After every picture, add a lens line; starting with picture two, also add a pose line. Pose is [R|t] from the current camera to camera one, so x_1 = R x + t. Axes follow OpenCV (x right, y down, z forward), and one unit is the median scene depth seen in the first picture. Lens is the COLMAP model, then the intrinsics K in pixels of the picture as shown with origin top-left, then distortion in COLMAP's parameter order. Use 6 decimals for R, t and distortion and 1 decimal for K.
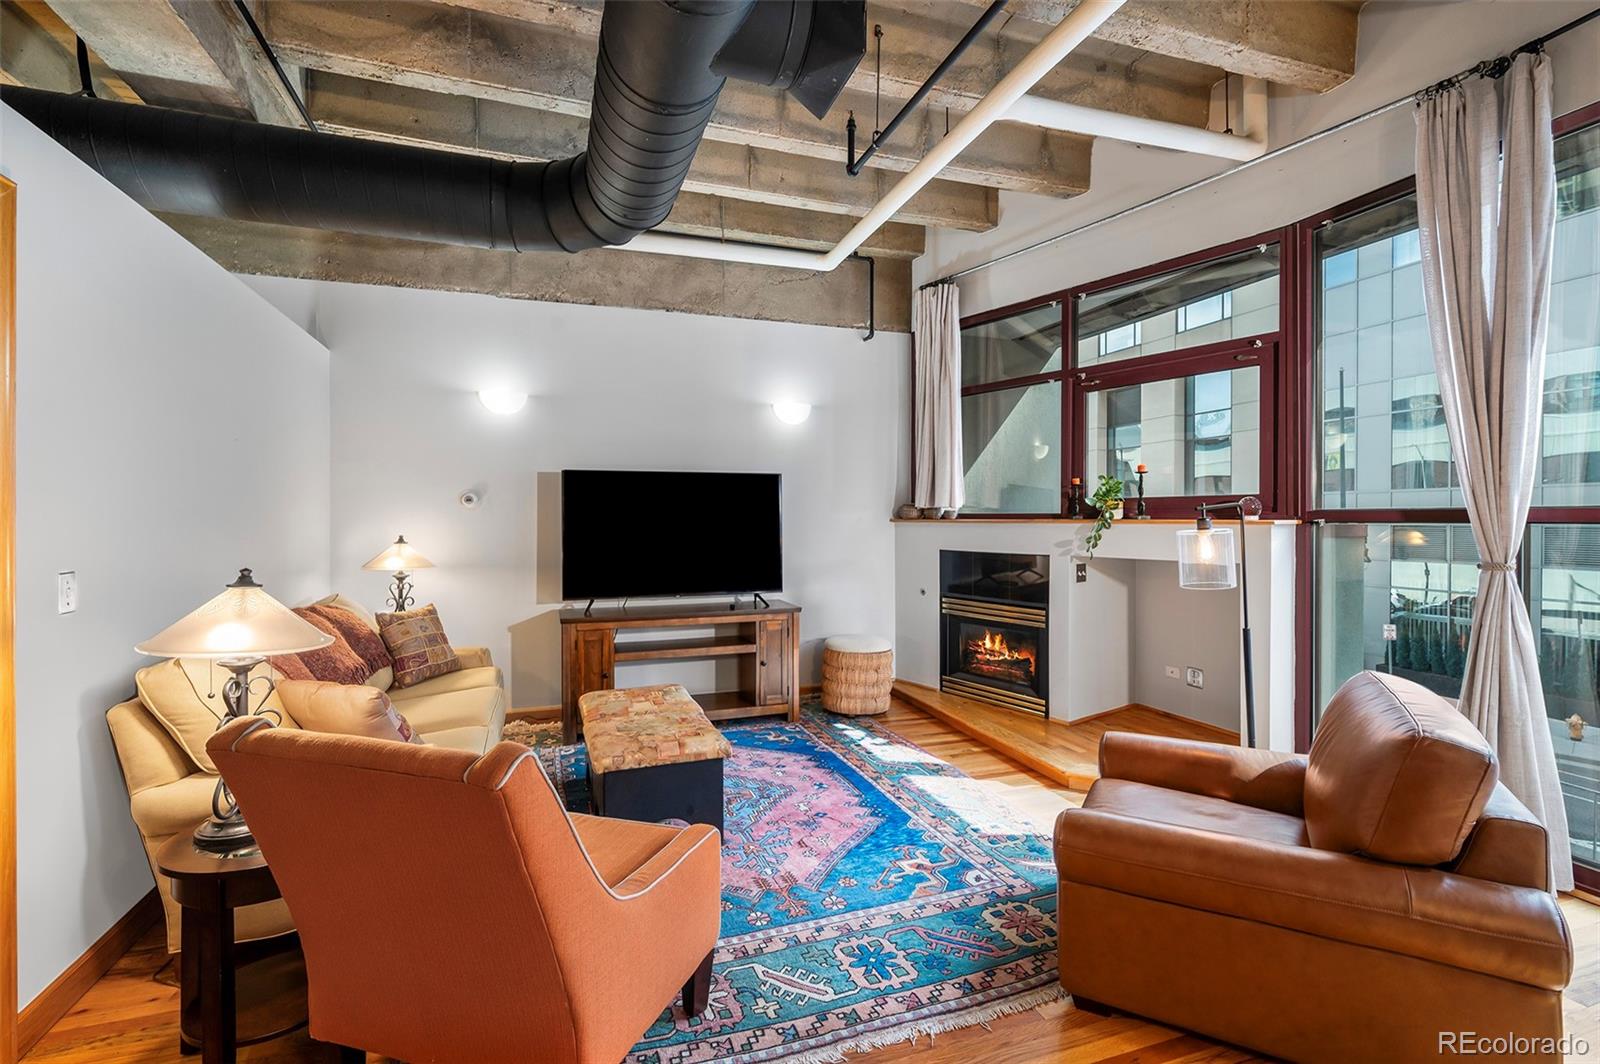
lens RADIAL K [[750.7, 0, 801.5], [0, 750.7, 518.6], [0, 0, 1]] dist [0.001045, -0.000053]
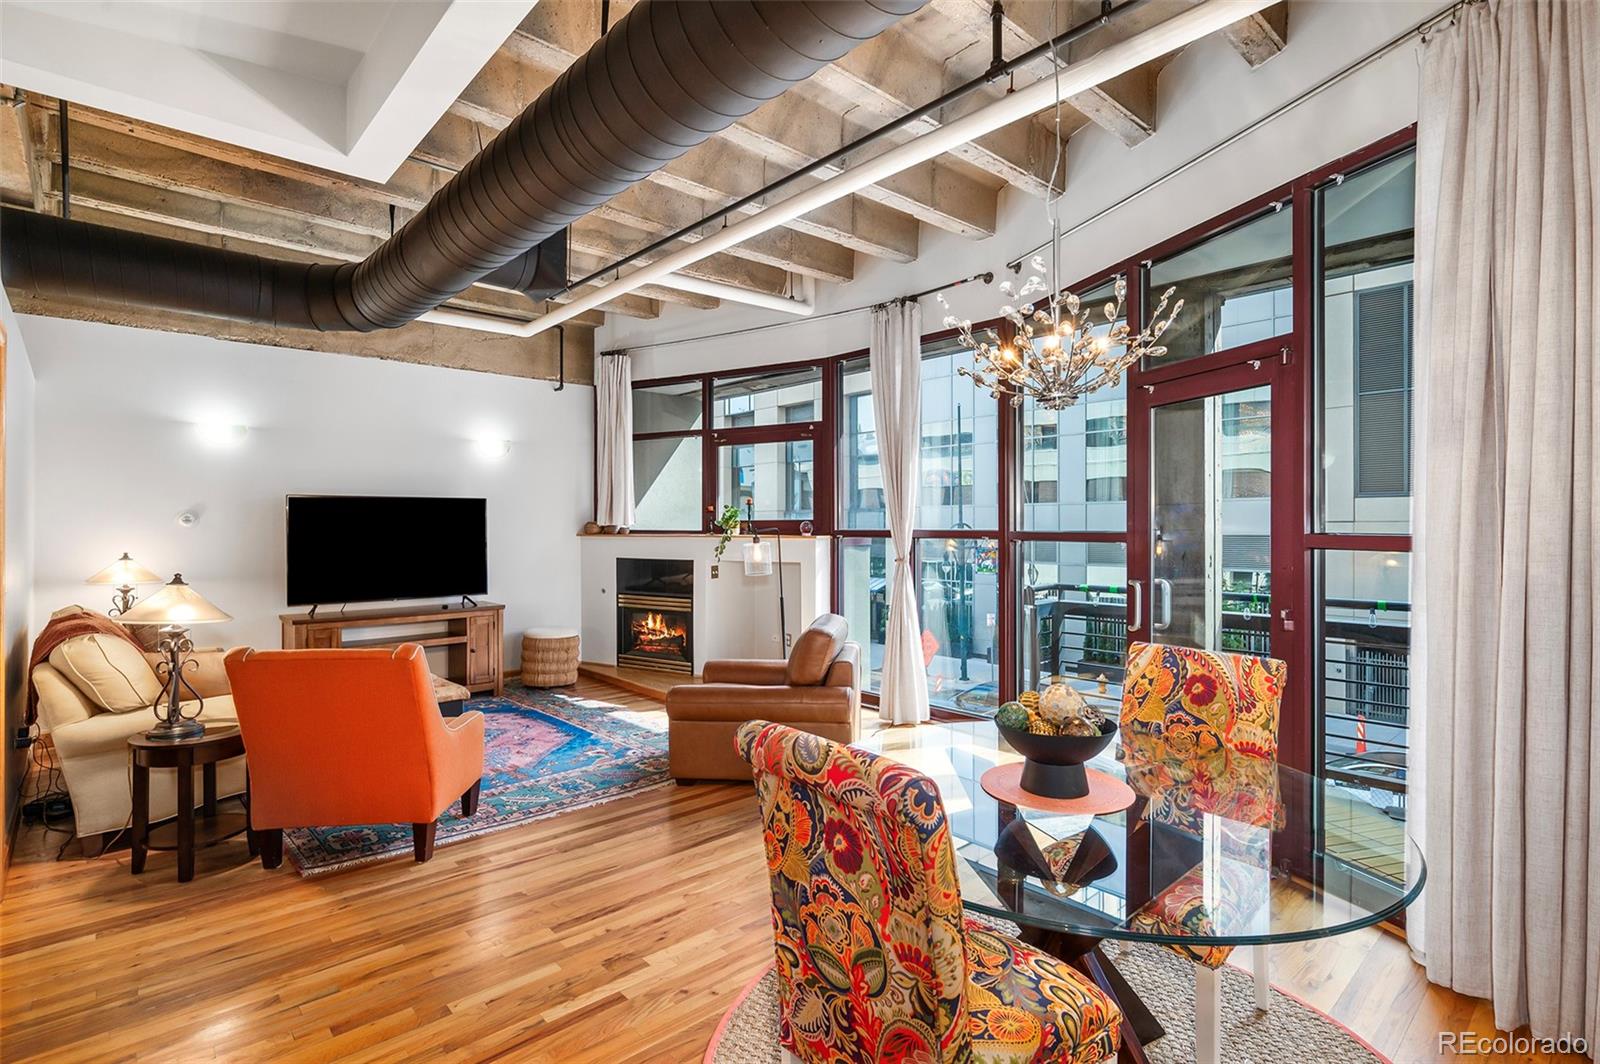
lens RADIAL K [[787.6, 0, 803.6], [0, 787.6, 525.7], [0, 0, 1]] dist [-0.002623, -0.002027]
pose [[0.920049, -0.001359, 0.391800, -0.060776], [0.002115, 0.999997, -0.001498, -0.013145], [-0.391797, 0.002207, 0.920049, -0.446724]]
